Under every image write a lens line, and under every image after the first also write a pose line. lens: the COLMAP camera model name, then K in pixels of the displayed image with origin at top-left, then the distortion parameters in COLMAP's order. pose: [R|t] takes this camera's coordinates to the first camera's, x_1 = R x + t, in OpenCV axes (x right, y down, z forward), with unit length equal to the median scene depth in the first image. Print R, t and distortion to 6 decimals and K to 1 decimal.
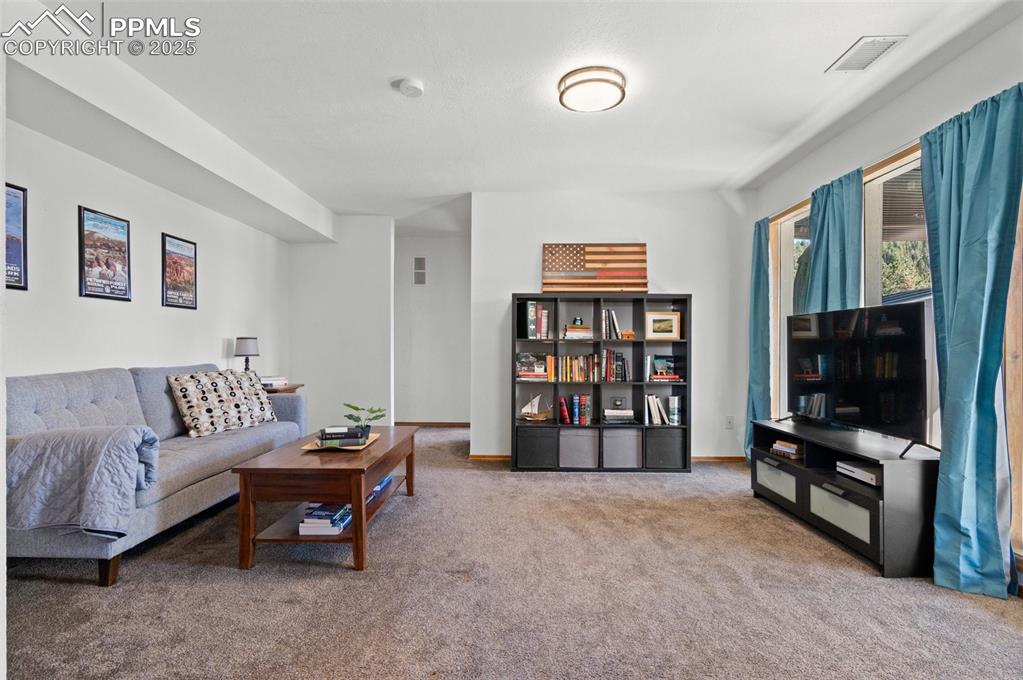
lens RADIAL K [[498.4, 0, 509.3], [0, 498.4, 351.9], [0, 0, 1]] dist [-0.001555, -0.000392]
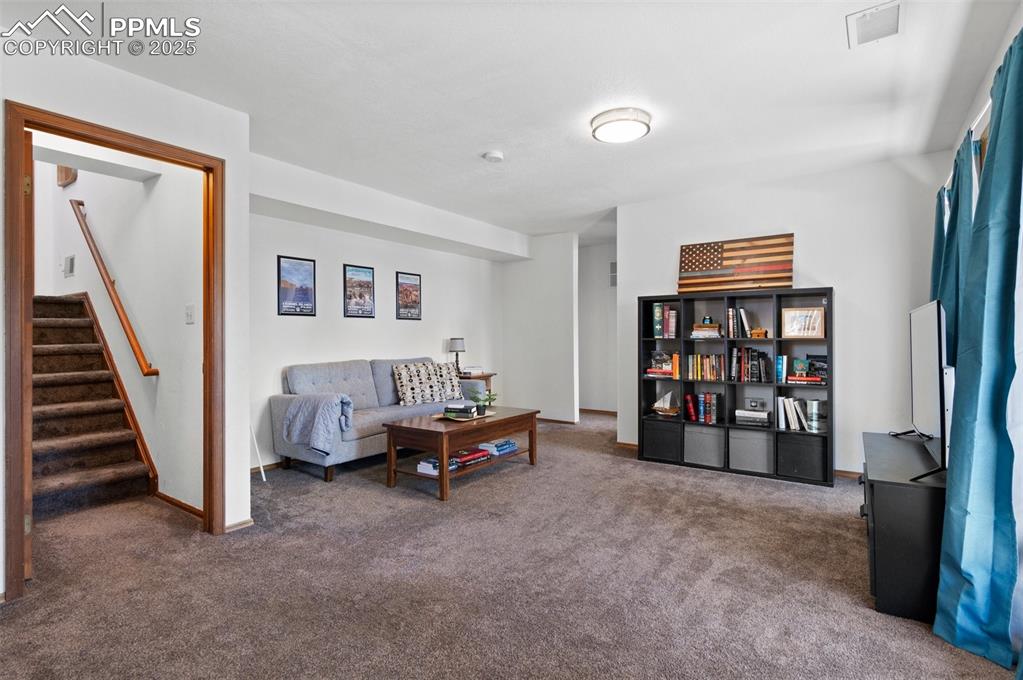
lens RADIAL K [[498.2, 0, 511.5], [0, 498.2, 340.0], [0, 0, 1]] dist [-0.001271, -0.000318]
pose [[0.828064, -0.003778, -0.560621, 0.464253], [0.000161, 0.999979, -0.006502, -0.018547], [0.560634, 0.005294, 0.828047, -0.072427]]
